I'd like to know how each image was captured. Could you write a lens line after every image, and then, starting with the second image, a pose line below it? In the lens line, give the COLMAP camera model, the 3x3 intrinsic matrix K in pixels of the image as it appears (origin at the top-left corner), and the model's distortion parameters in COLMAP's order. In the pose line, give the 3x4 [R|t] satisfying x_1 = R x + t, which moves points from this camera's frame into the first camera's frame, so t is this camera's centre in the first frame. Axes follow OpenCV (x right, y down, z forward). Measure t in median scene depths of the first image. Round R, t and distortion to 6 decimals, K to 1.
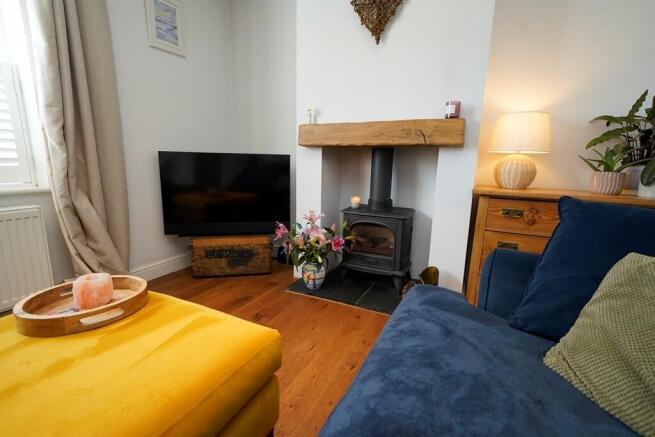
lens RADIAL K [[316.0, 0, 327.2], [0, 316.0, 220.0], [0, 0, 1]] dist [0.015198, 0.001347]
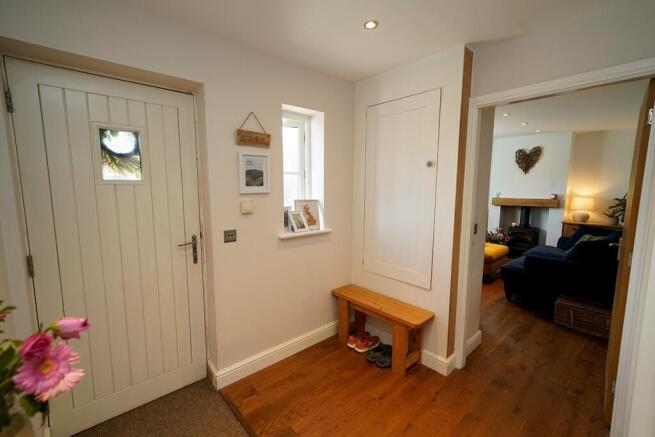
lens RADIAL K [[281.8, 0, 326.6], [0, 281.8, 220.1], [0, 0, 1]] dist [0.008312, 0.000265]
pose [[0.927236, 0.027606, -0.373458, -0.594453], [-0.055799, 0.996331, -0.064889, 0.182611], [0.370296, 0.081006, 0.925375, -2.234222]]
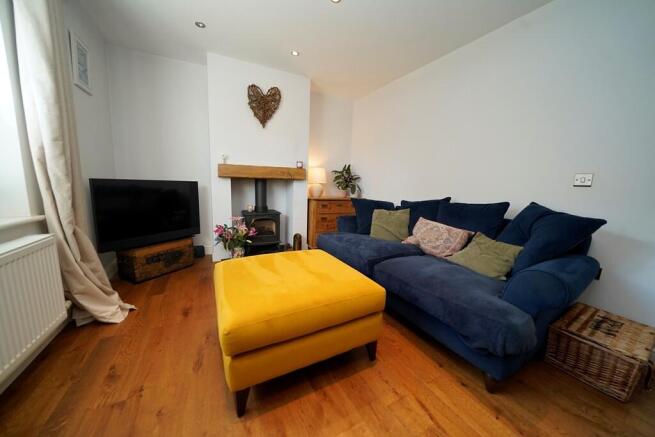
lens RADIAL K [[226.7, 0, 328.1], [0, 226.7, 218.5], [0, 0, 1]] dist [-0.023741, 0.001796]
pose [[0.583654, -0.121129, 0.802917, -0.801376], [0.134086, 0.989614, 0.051824, -0.009258], [-0.800855, 0.077412, 0.593834, -0.124437]]
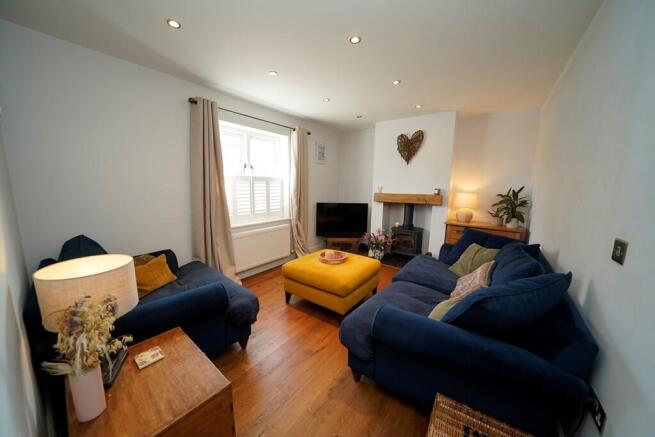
lens RADIAL K [[226.7, 0, 327.8], [0, 226.7, 218.2], [0, 0, 1]] dist [-0.023741, 0.001796]
pose [[0.984027, 0.021106, -0.176764, -0.144970], [-0.029917, 0.998431, -0.047333, -0.011475], [0.175488, 0.051865, 0.983114, -0.885426]]
